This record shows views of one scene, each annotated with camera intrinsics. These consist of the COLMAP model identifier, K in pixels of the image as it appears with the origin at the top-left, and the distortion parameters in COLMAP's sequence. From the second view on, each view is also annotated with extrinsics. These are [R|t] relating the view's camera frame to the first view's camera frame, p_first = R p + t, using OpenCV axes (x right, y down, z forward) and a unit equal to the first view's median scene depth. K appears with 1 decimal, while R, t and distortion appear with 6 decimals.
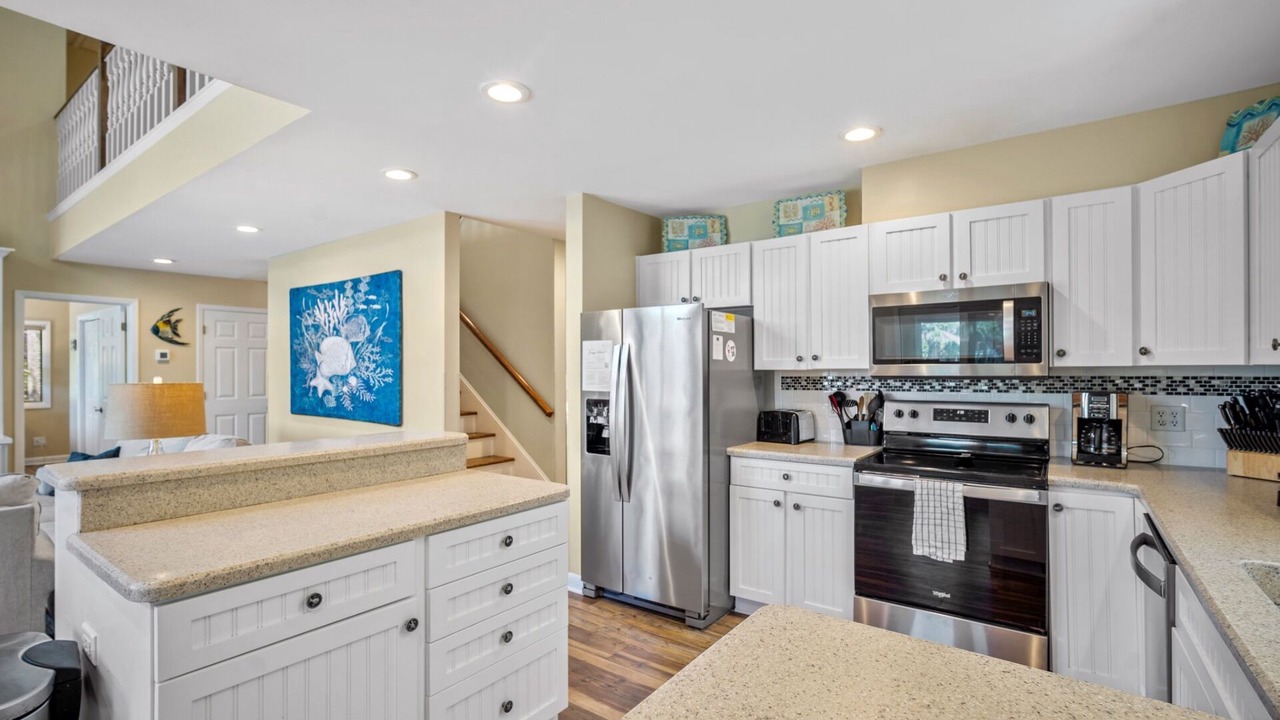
lens RADIAL K [[569.9, 0, 627.9], [0, 569.9, 370.5], [0, 0, 1]] dist [-0.013597, 0.002451]
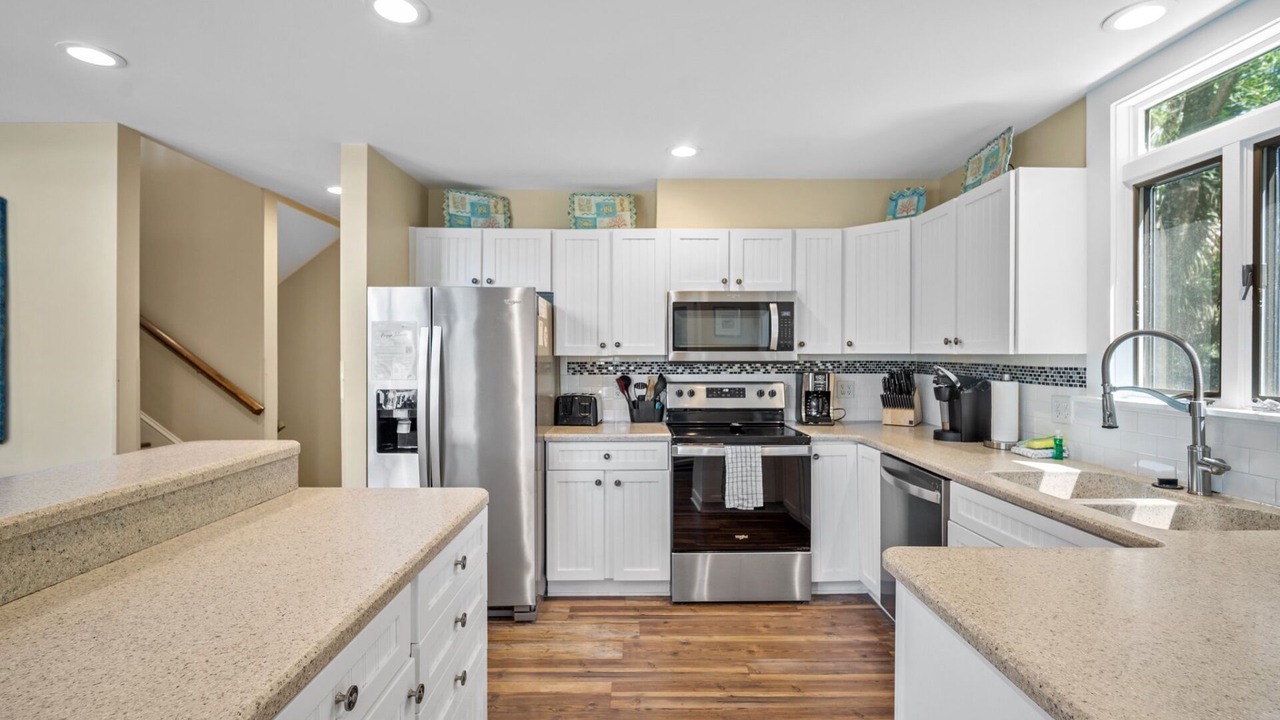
lens RADIAL K [[569.9, 0, 618.6], [0, 569.9, 357.8], [0, 0, 1]] dist [-0.013597, 0.002451]
pose [[0.804306, -0.000073, 0.594215, -0.362087], [-0.002110, 0.999993, 0.002979, -0.000826], [-0.594211, -0.003649, 0.804301, 0.140487]]
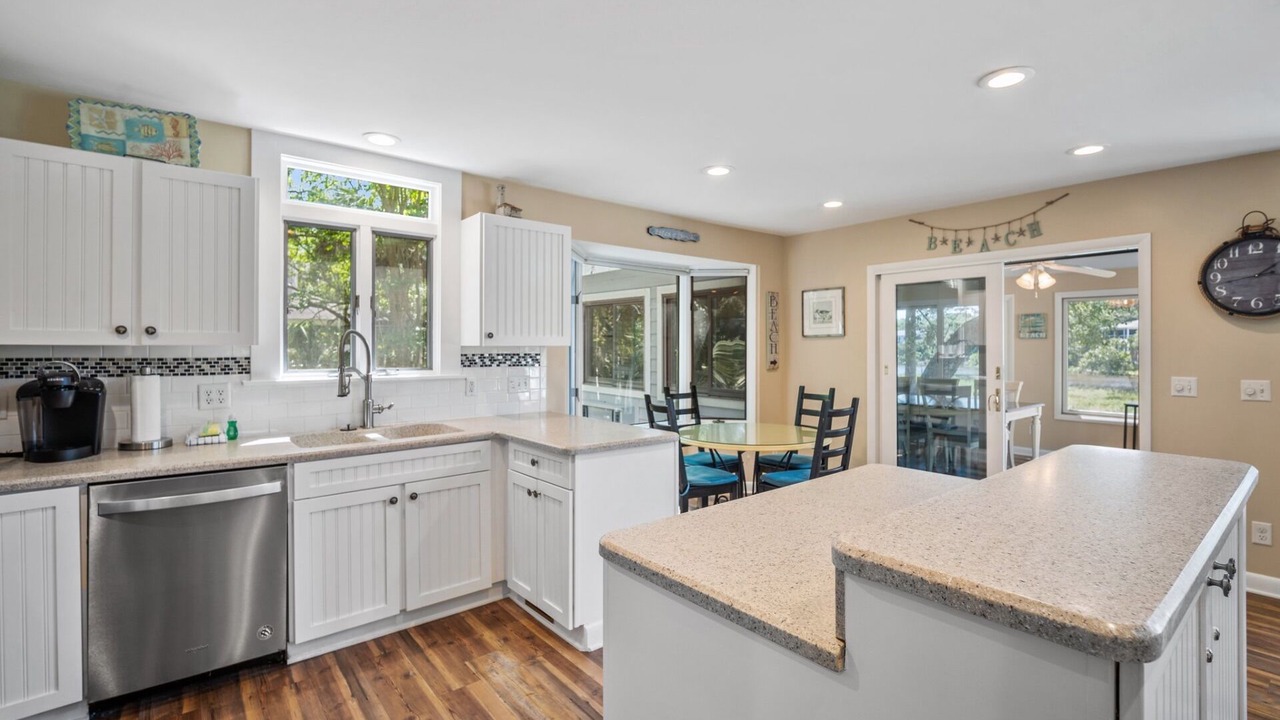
lens RADIAL K [[569.9, 0, 642.8], [0, 569.9, 349.3], [0, 0, 1]] dist [-0.013597, 0.002451]
pose [[-0.974183, -0.000376, 0.225759, -0.212312], [0.001177, 0.999977, 0.006744, -0.004848], [-0.225756, 0.006836, -0.974160, 1.203339]]
